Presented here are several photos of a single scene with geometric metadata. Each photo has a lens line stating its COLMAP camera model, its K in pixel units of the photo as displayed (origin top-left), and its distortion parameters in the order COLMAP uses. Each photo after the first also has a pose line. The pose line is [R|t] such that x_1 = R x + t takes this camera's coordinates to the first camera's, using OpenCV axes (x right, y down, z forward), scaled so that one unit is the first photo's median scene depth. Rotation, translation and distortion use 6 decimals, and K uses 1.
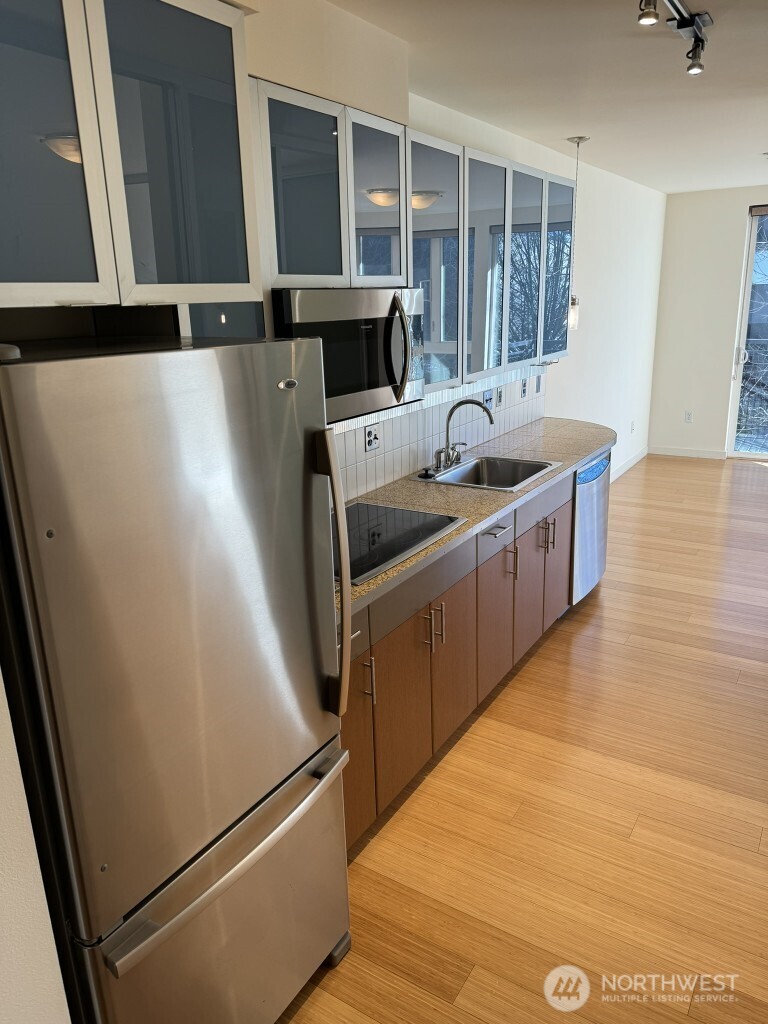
lens RADIAL K [[715.3, 0, 384.3], [0, 715.3, 503.7], [0, 0, 1]] dist [0.028220, -0.030833]
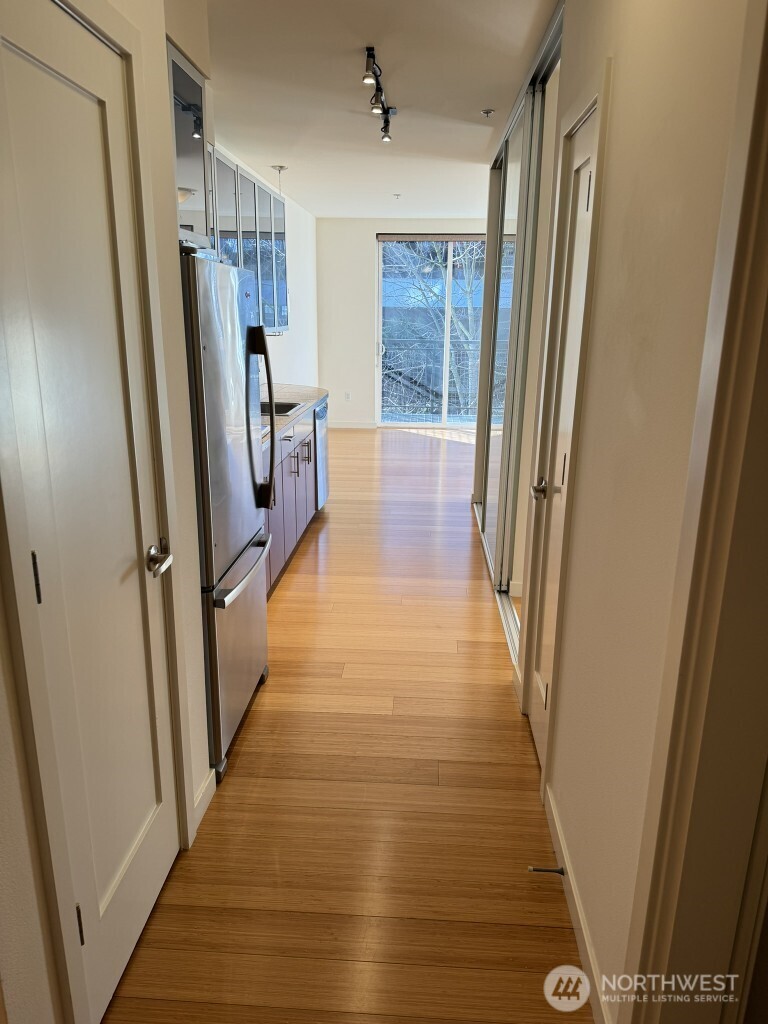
lens RADIAL K [[715.3, 0, 381.5], [0, 715.3, 514.7], [0, 0, 1]] dist [0.028220, -0.030833]
pose [[0.875314, -0.094855, 0.474160, -0.286169], [0.098395, 0.994995, 0.017407, 0.142023], [-0.473438, 0.031418, 0.880267, -0.266522]]
